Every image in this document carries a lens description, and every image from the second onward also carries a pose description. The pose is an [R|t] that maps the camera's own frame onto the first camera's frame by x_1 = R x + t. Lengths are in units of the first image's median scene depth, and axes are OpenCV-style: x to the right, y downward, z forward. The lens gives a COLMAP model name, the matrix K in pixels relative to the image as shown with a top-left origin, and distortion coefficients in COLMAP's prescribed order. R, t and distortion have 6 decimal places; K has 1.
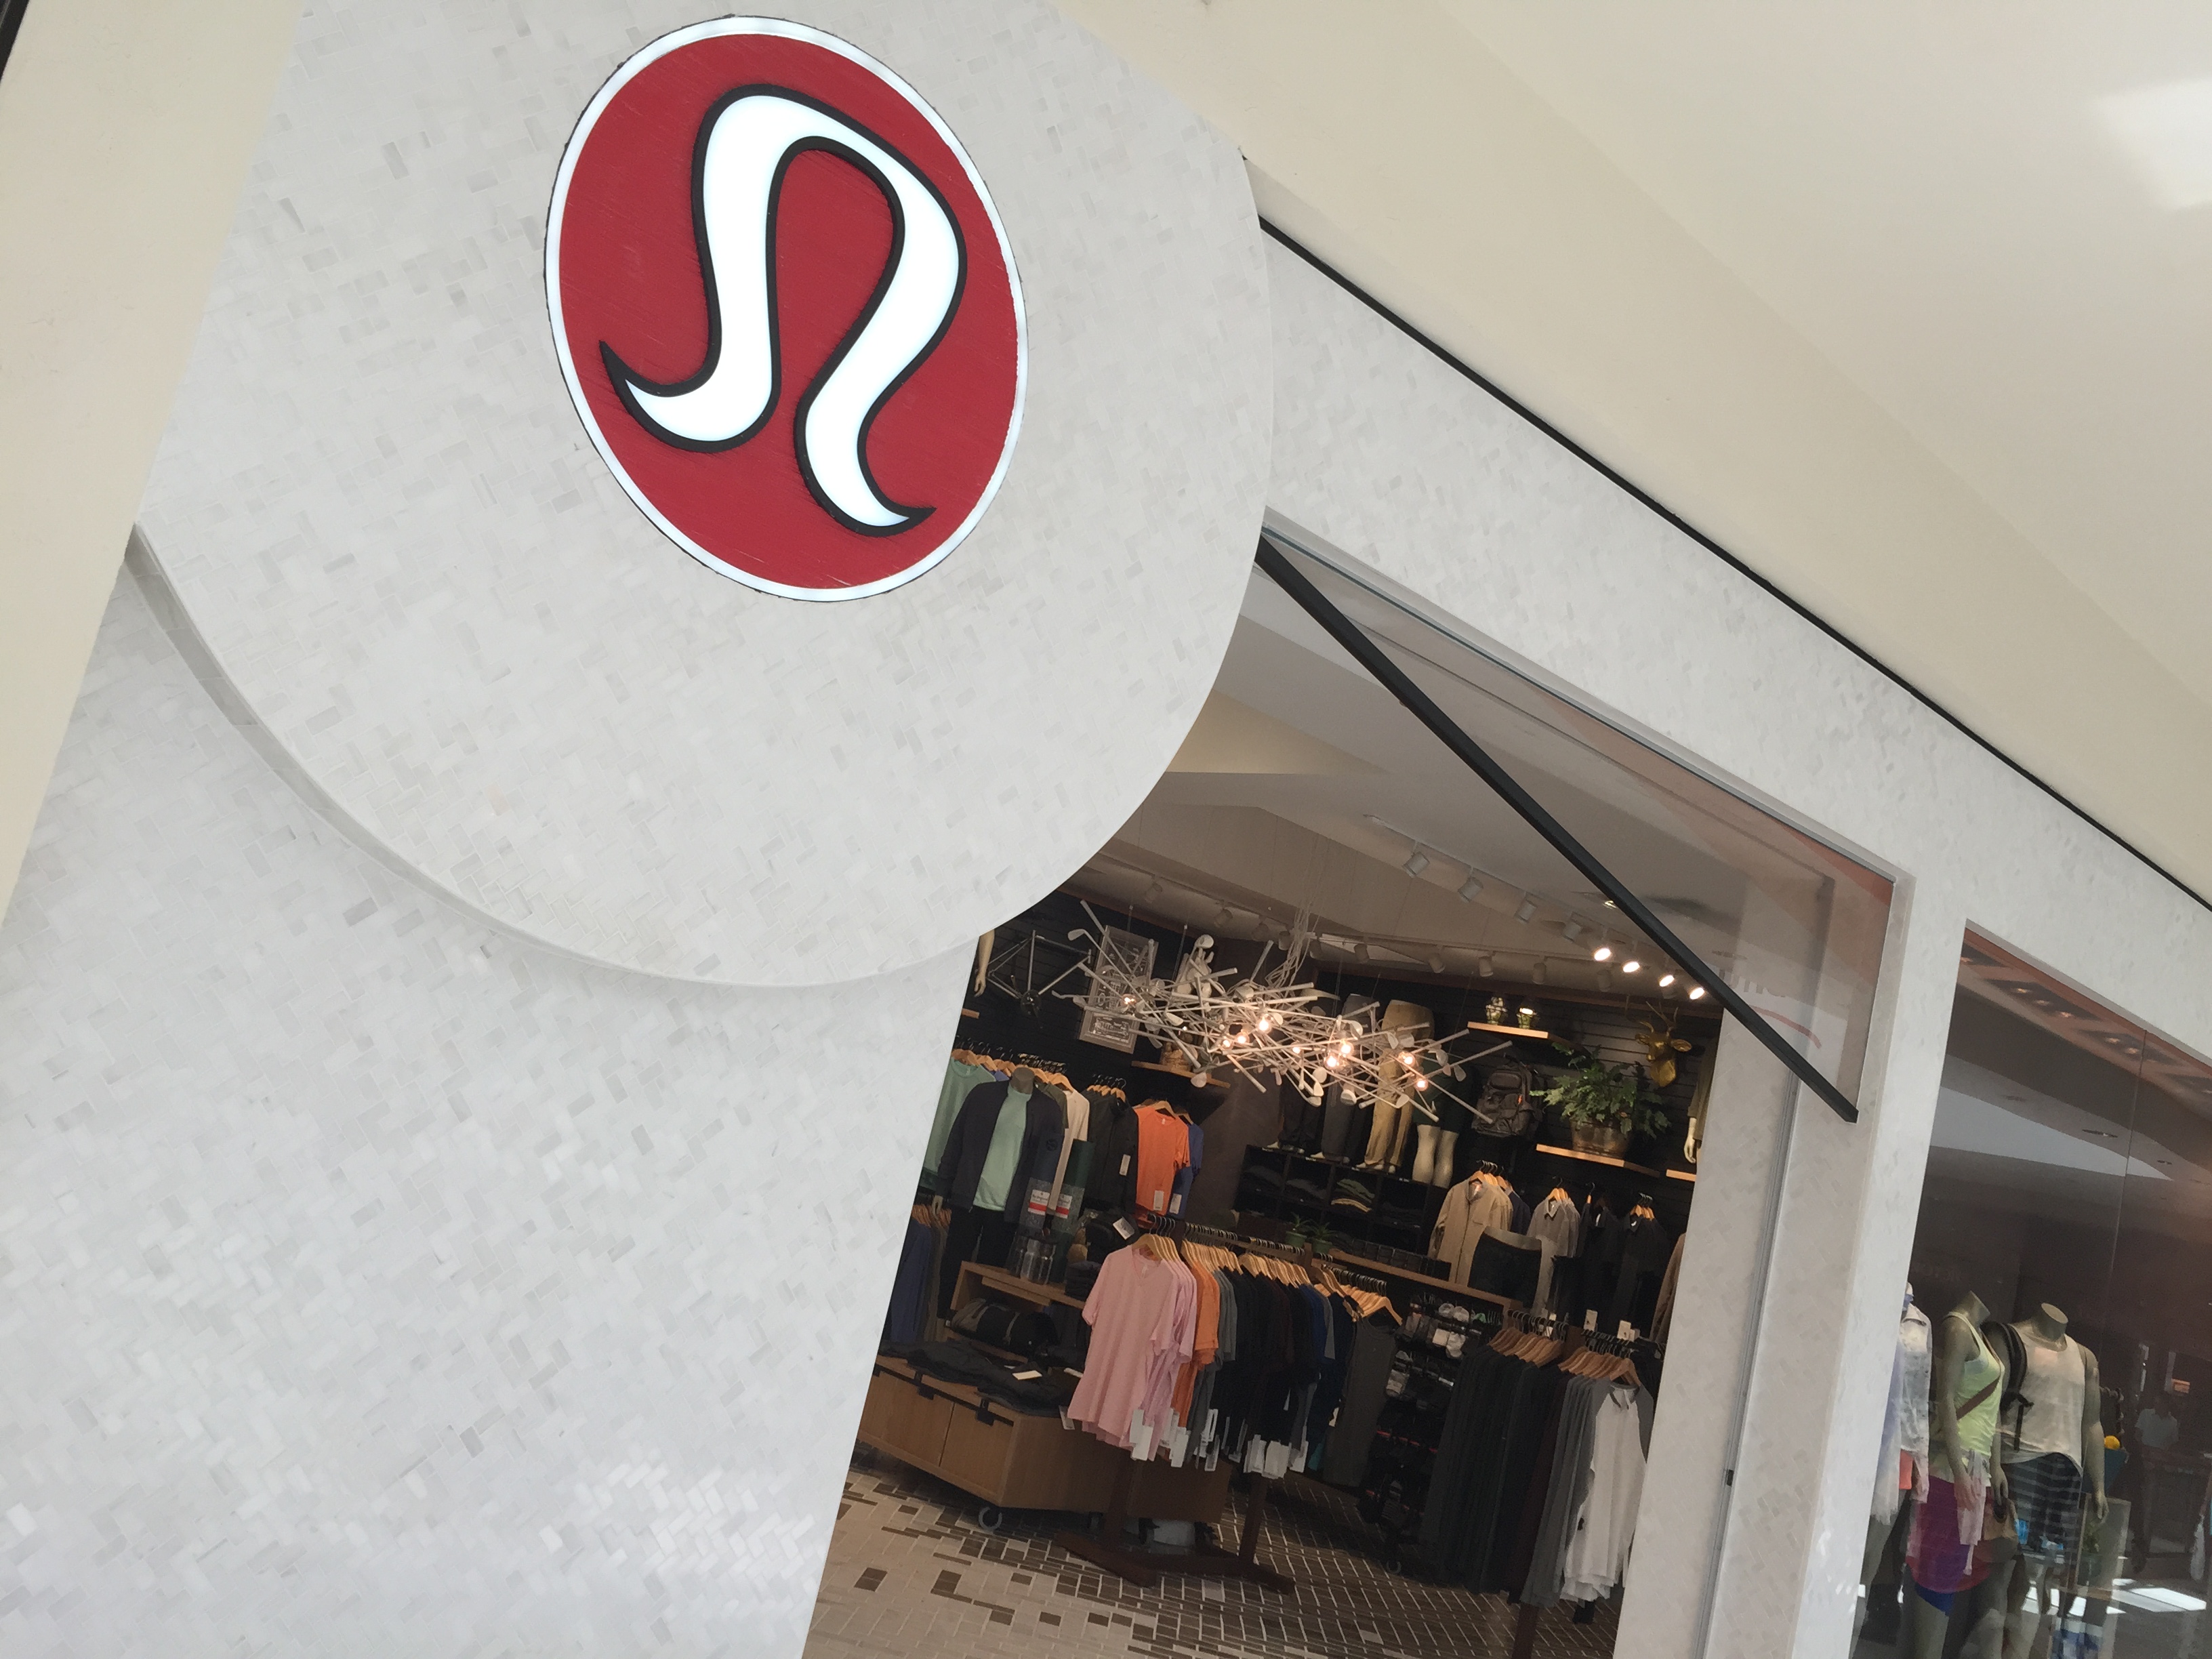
lens RADIAL K [[1910.3, 0, 1106.0], [0, 1910.3, 829.5], [0, 0, 1]] dist [0.079959, -0.001387]
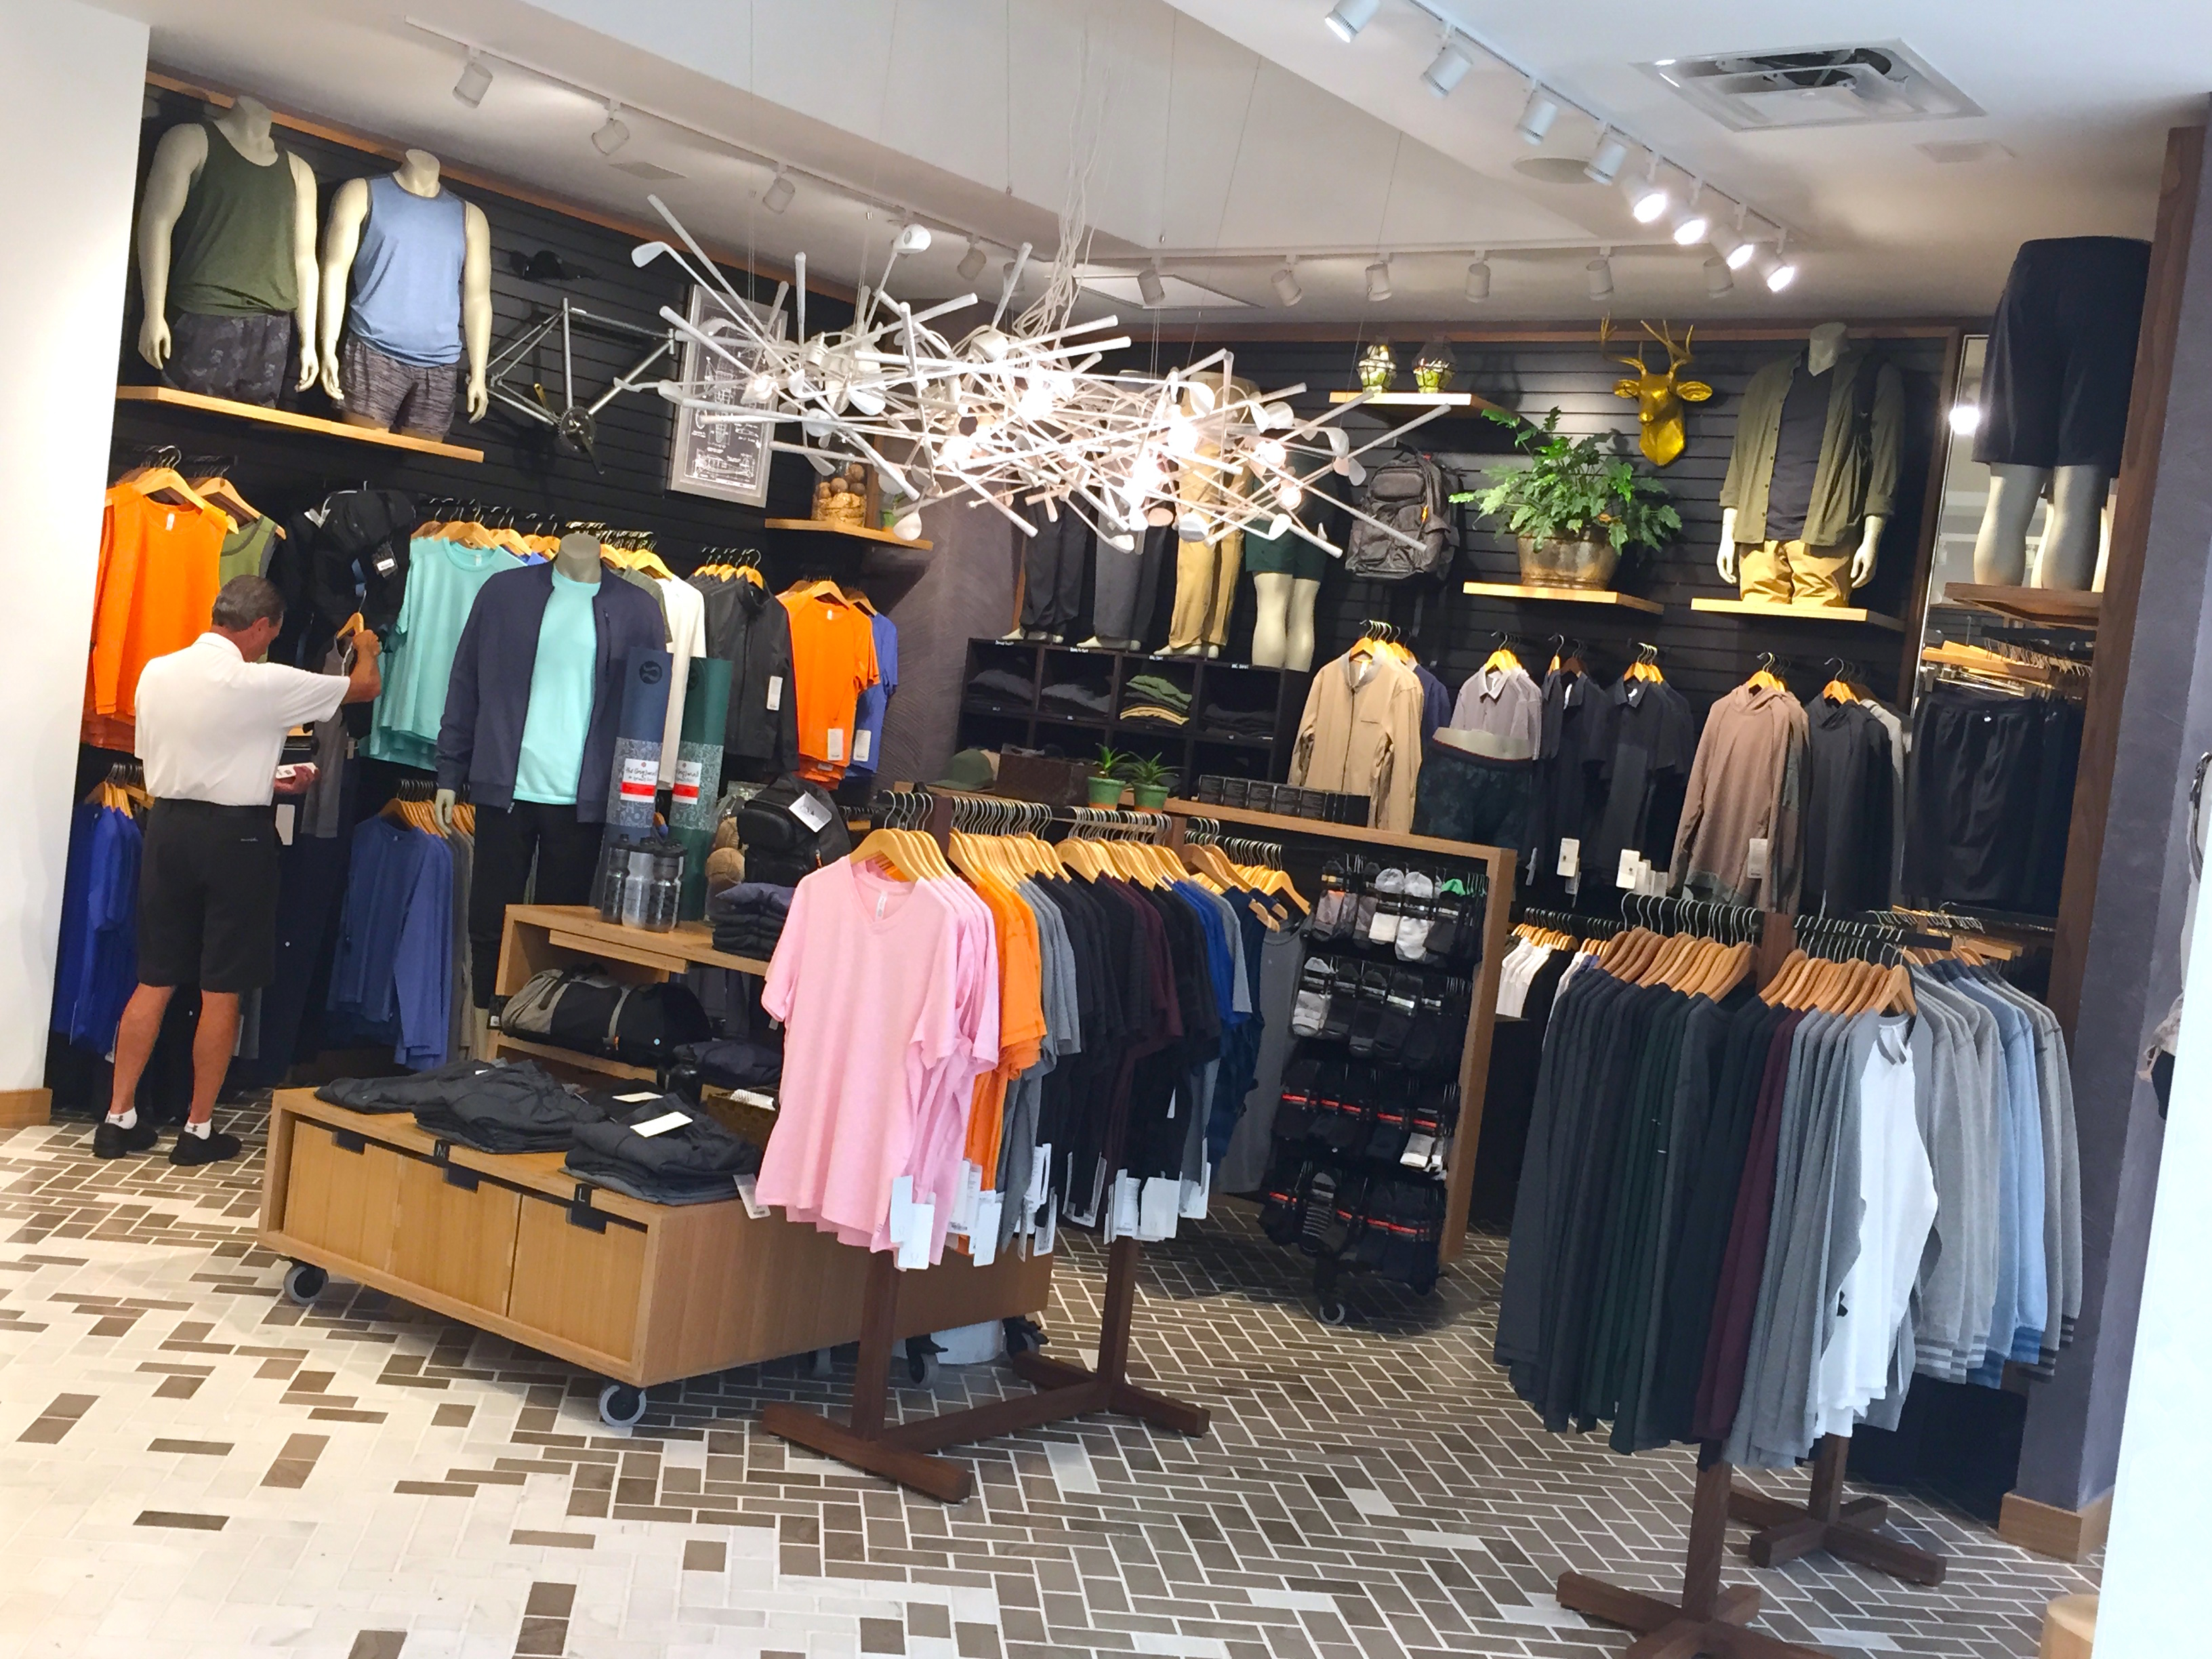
lens RADIAL K [[2396.5, 0, 1106.0], [0, 2396.5, 829.5], [0, 0, 1]] dist [0.050783, 0.017408]
pose [[0.980734, -0.117397, 0.156139, -0.013721], [0.077022, 0.966911, 0.243209, 0.055433], [-0.179524, -0.226497, 0.957325, 0.334182]]
